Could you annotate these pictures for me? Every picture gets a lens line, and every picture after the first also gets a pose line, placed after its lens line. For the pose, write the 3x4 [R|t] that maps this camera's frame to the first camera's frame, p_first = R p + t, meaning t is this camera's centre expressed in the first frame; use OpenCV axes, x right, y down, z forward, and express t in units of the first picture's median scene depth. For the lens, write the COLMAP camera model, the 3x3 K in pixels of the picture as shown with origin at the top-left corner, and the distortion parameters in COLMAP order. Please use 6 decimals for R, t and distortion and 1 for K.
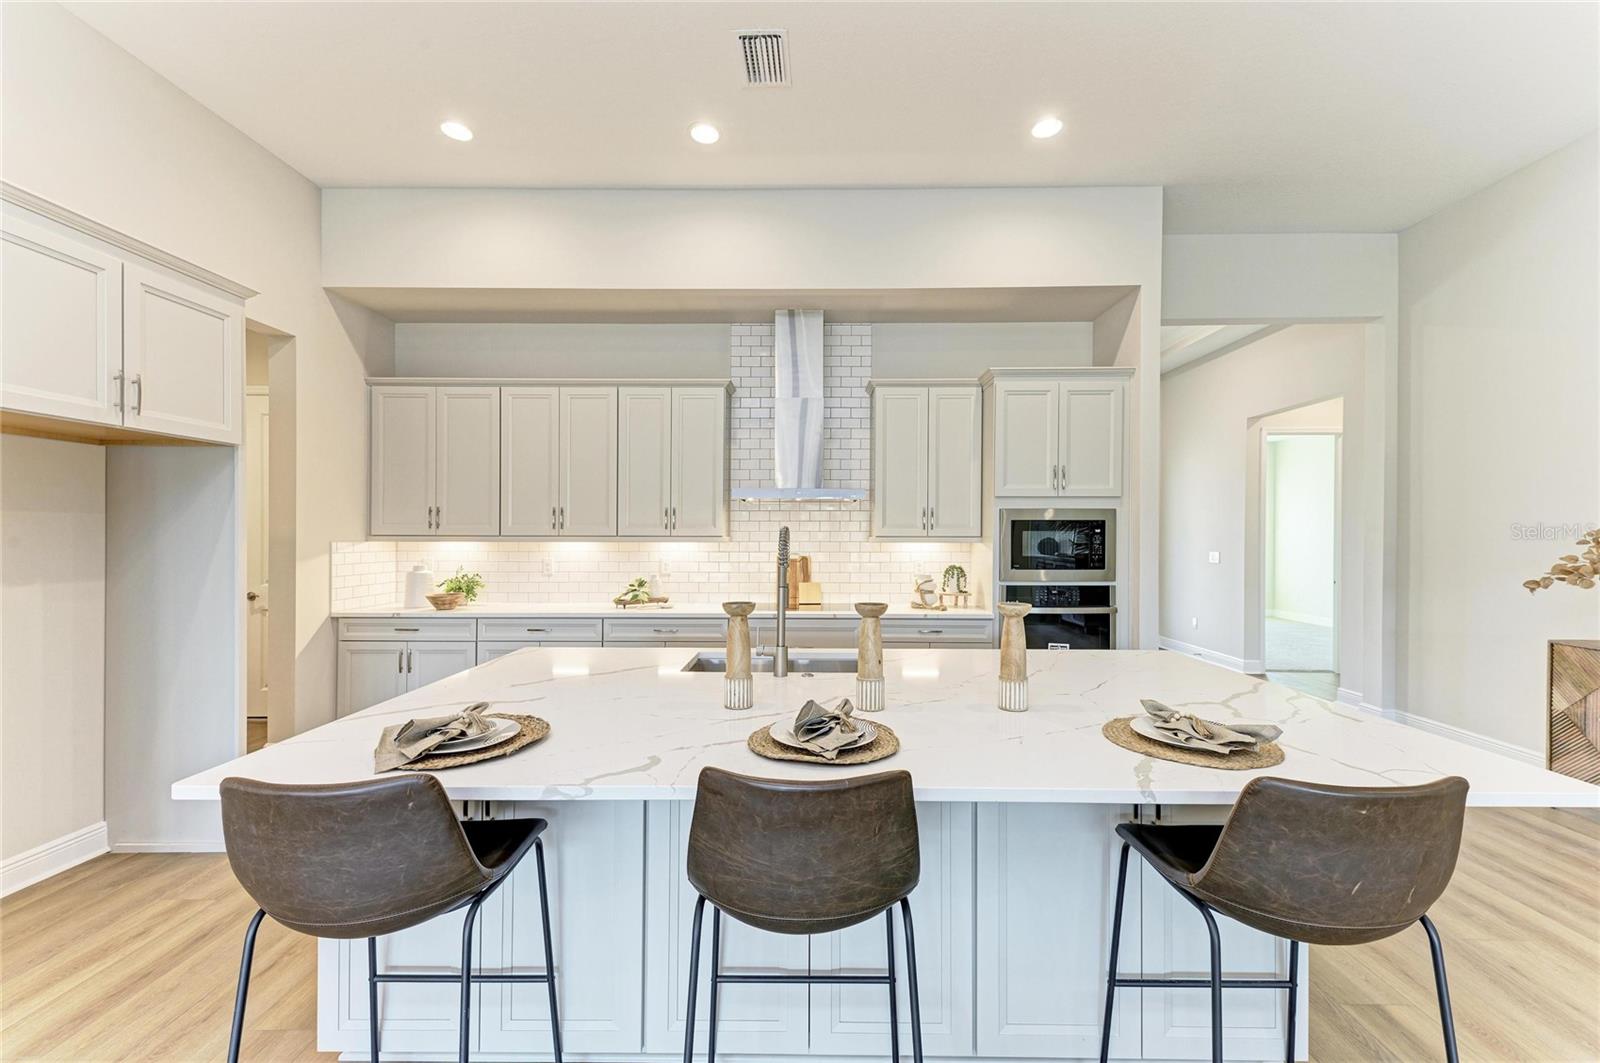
lens RADIAL K [[631.5, 0, 799.6], [0, 631.5, 535.5], [0, 0, 1]] dist [0.003702, -0.003206]
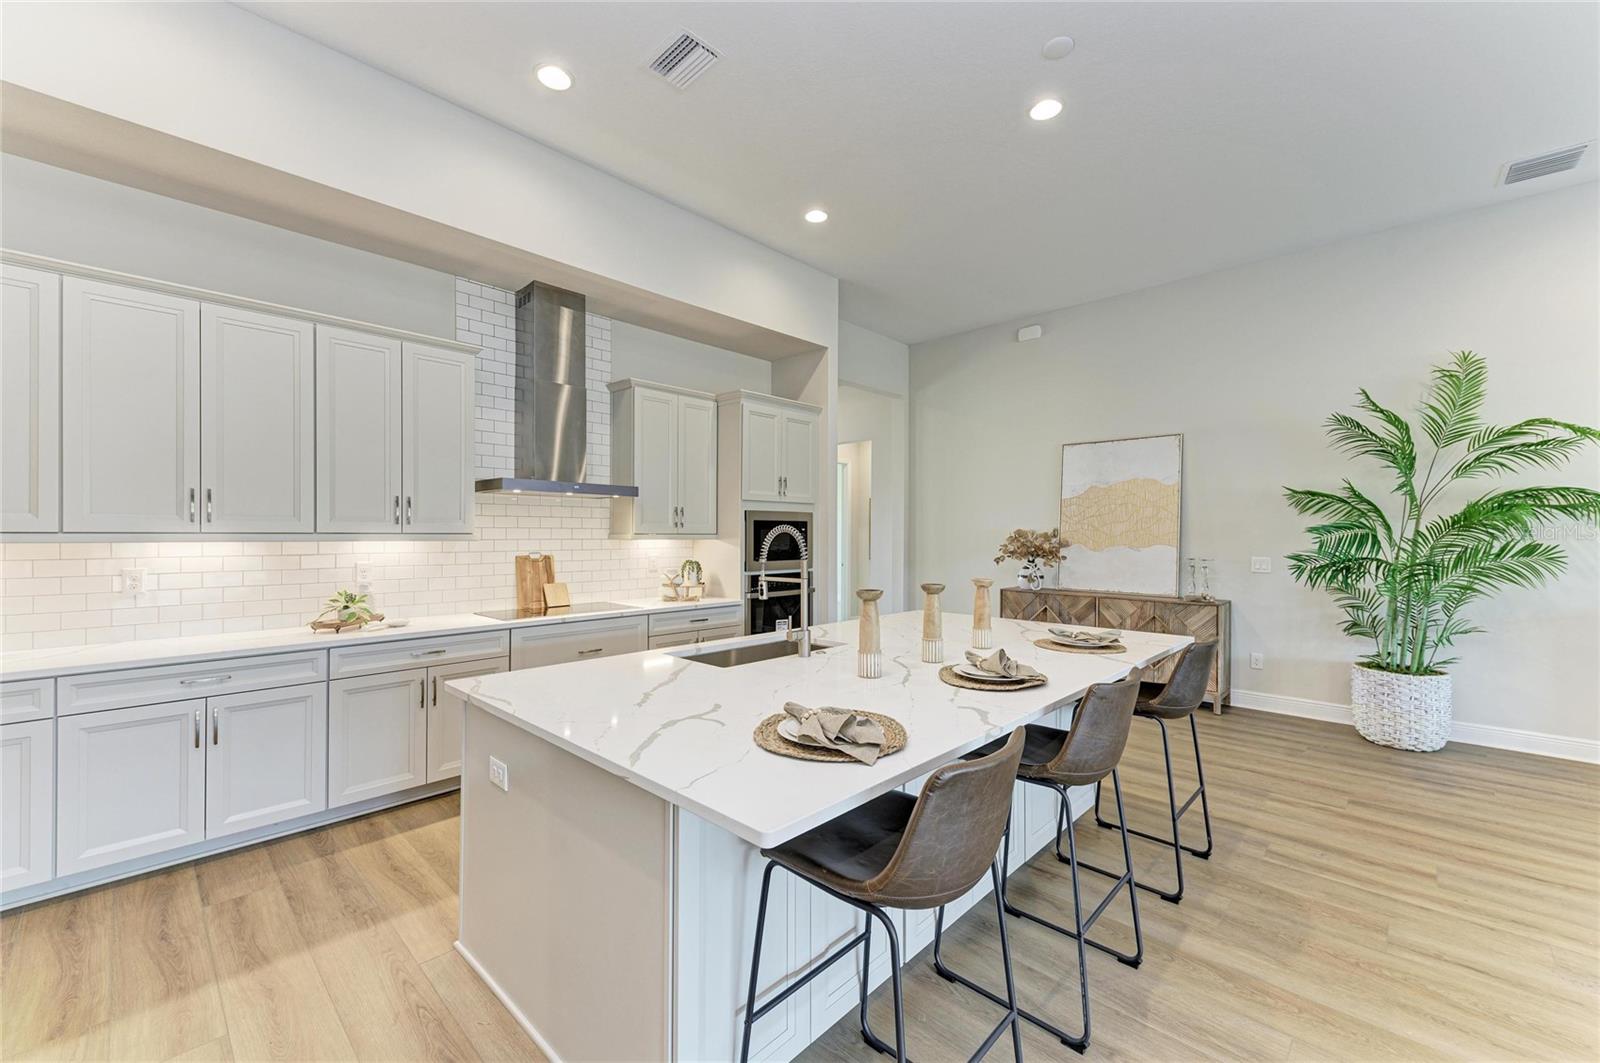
lens RADIAL K [[631.5, 0, 791.2], [0, 631.5, 534.8], [0, 0, 1]] dist [0.003702, -0.003206]
pose [[0.683849, -0.001121, 0.729623, -0.452903], [-0.001499, 0.999995, 0.002941, -0.000190], [-0.729622, -0.003105, 0.683844, 0.123518]]
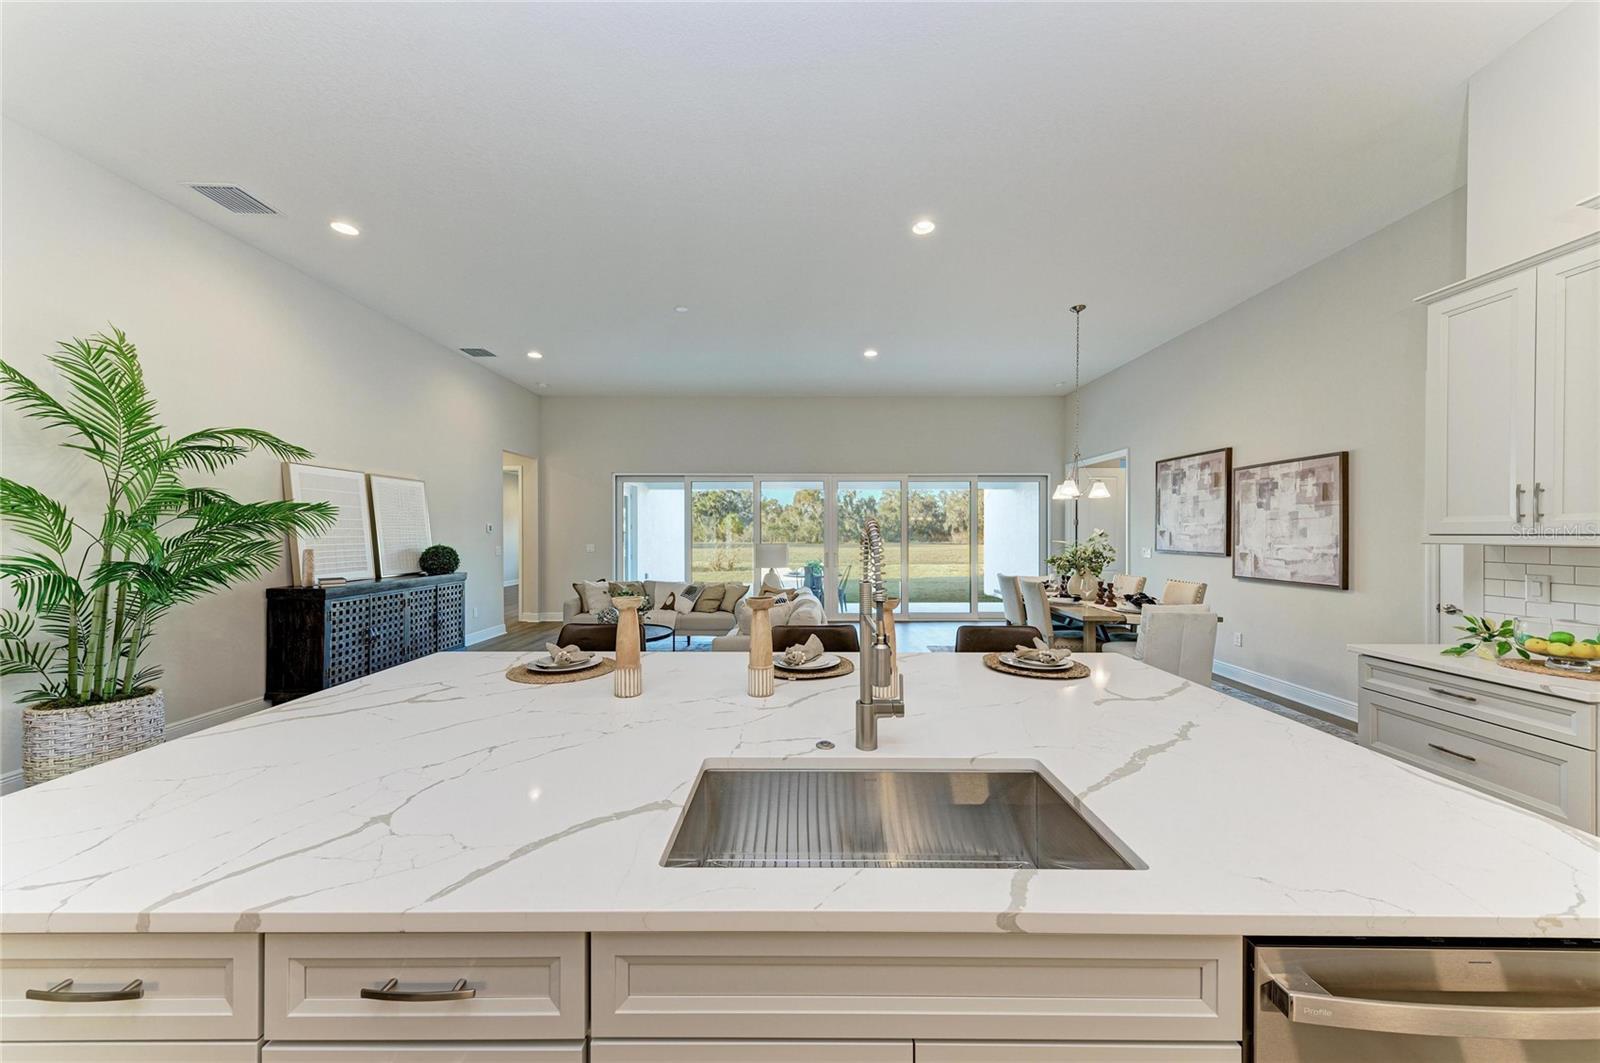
lens RADIAL K [[546.6, 0, 799.1], [0, 546.6, 537.6], [0, 0, 1]] dist [0.010890, -0.001127]
pose [[-0.999841, -0.001633, -0.017770, 0.022985], [-0.001803, 0.999953, 0.009557, -0.001616], [0.017753, 0.009588, -0.999796, 0.804892]]
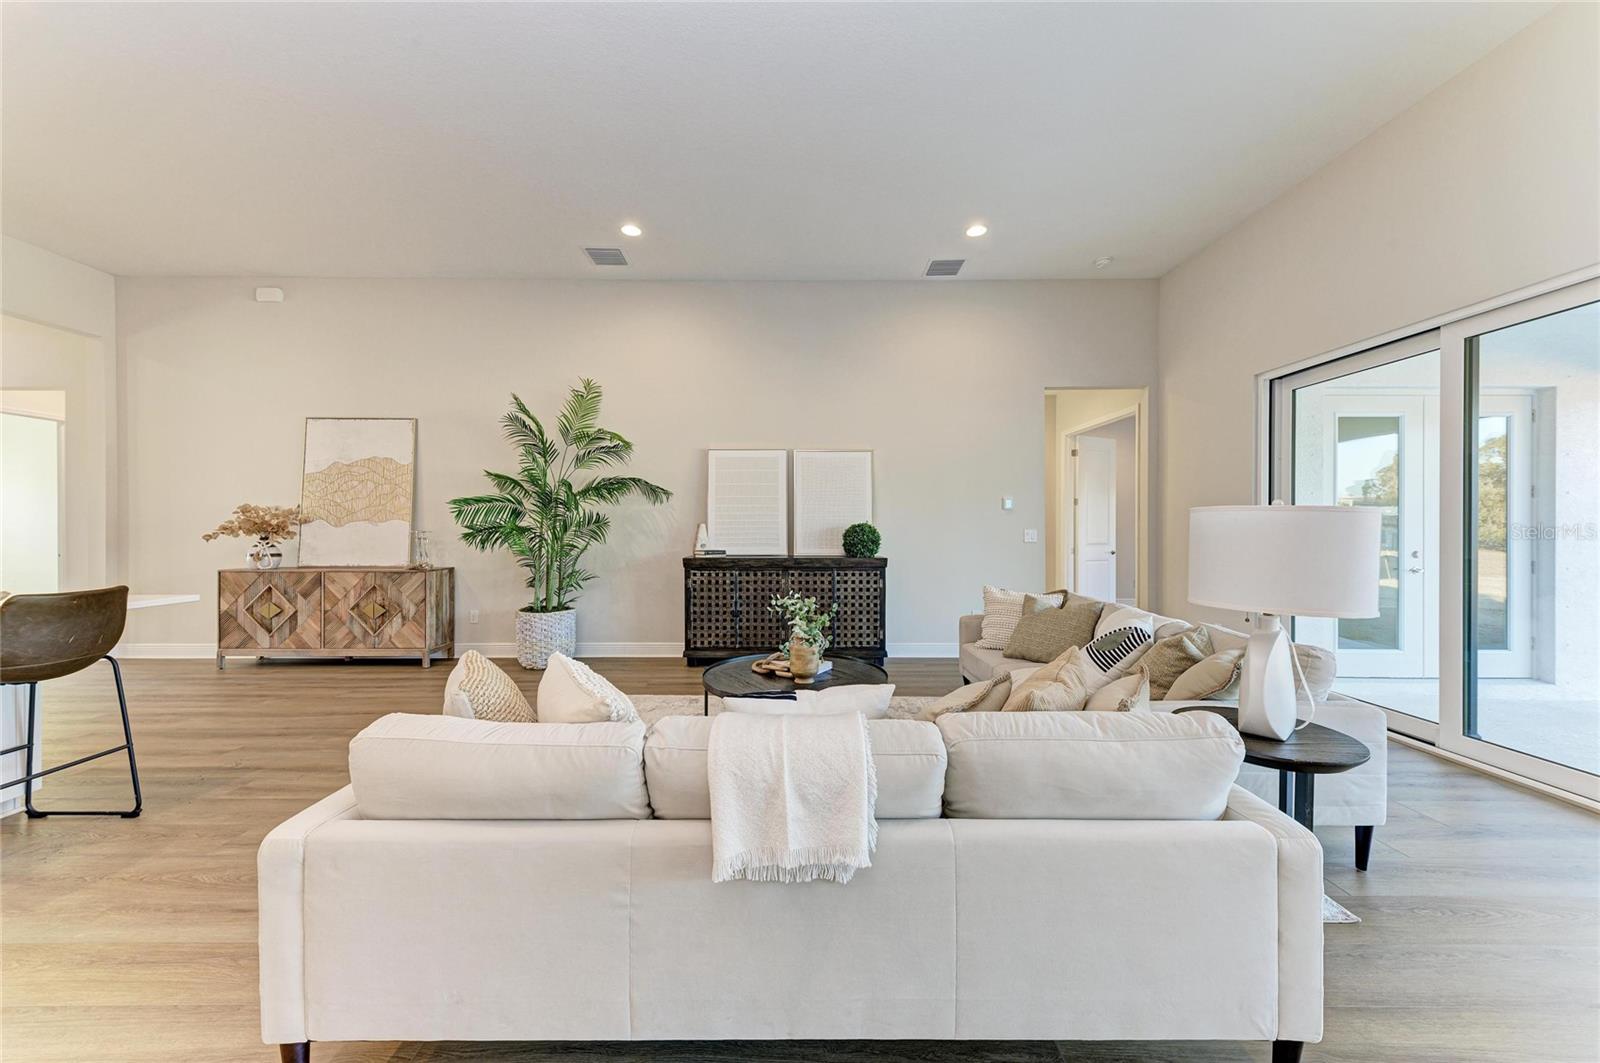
lens RADIAL K [[578.4, 0, 787.9], [0, 578.4, 531.6], [0, 0, 1]] dist [0.014893, -0.001647]
pose [[-0.023640, -0.005616, 0.999705, -0.304341], [0.001294, 0.999983, 0.005648, 0.041250], [-0.999720, 0.001427, -0.023632, -0.358551]]
